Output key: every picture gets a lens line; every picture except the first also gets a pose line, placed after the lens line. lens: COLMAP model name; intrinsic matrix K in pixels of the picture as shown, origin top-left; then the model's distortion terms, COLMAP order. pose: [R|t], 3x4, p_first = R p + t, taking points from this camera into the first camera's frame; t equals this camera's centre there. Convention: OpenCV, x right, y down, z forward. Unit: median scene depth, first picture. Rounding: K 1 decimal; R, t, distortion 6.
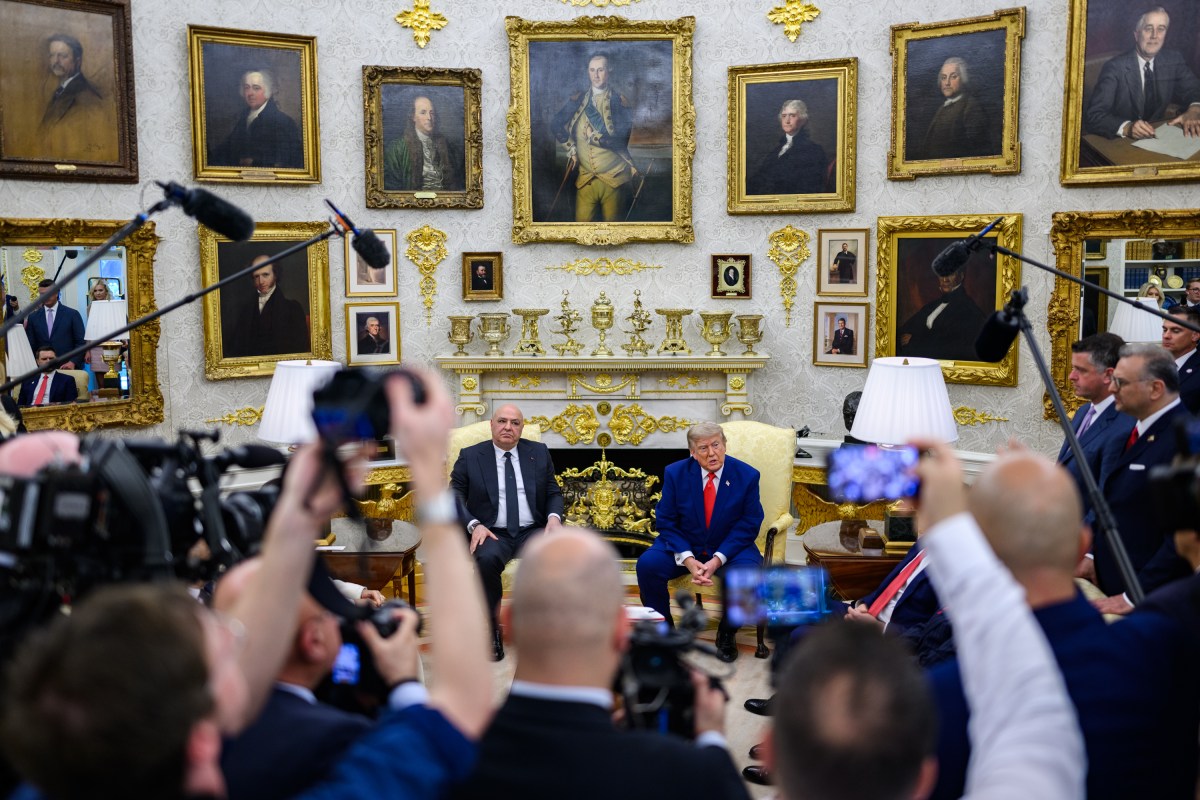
lens RADIAL K [[1241.3, 0, 583.2], [0, 1241.3, 398.4], [0, 0, 1]] dist [-0.000558, 0.000000]
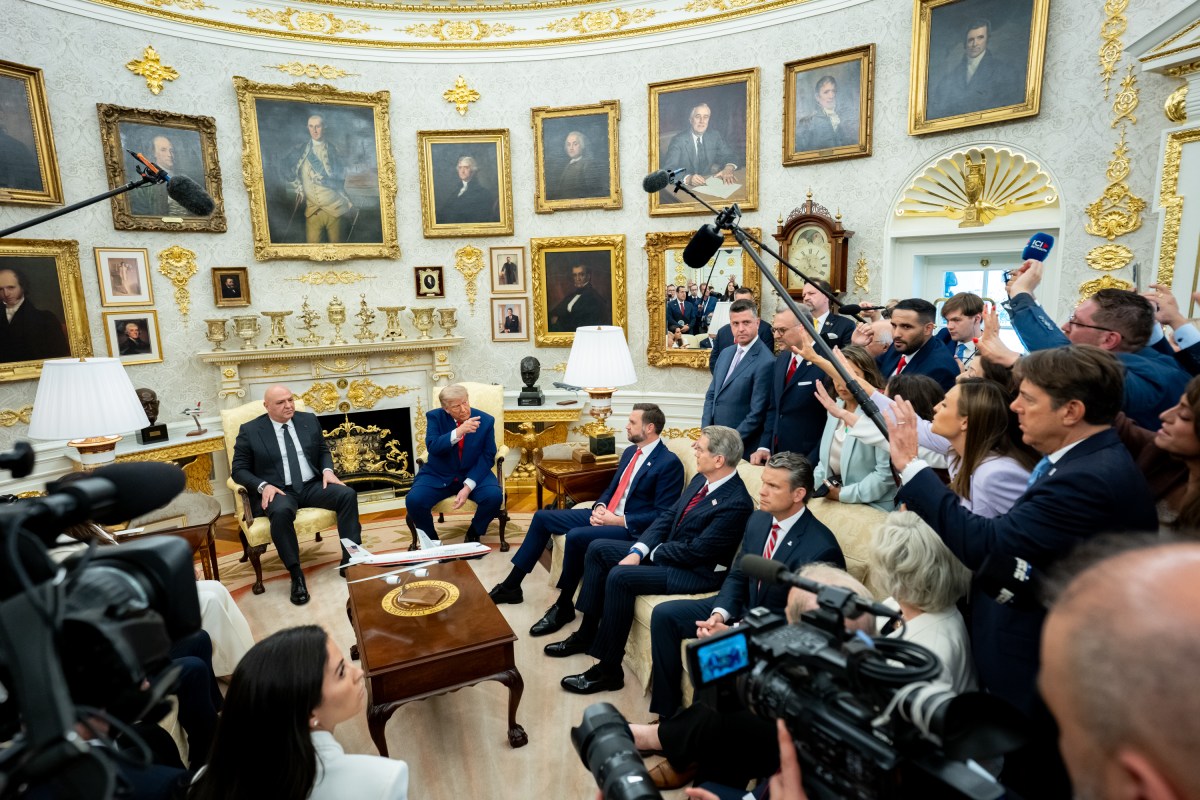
lens RADIAL K [[687.2, 0, 609.9], [0, 687.2, 396.1], [0, 0, 1]] dist [-0.052961, 0.039827]
pose [[0.884807, -0.094511, 0.456272, -0.067584], [0.077637, 0.995428, 0.055634, 0.003182], [-0.459444, -0.013802, 0.888099, 0.221157]]
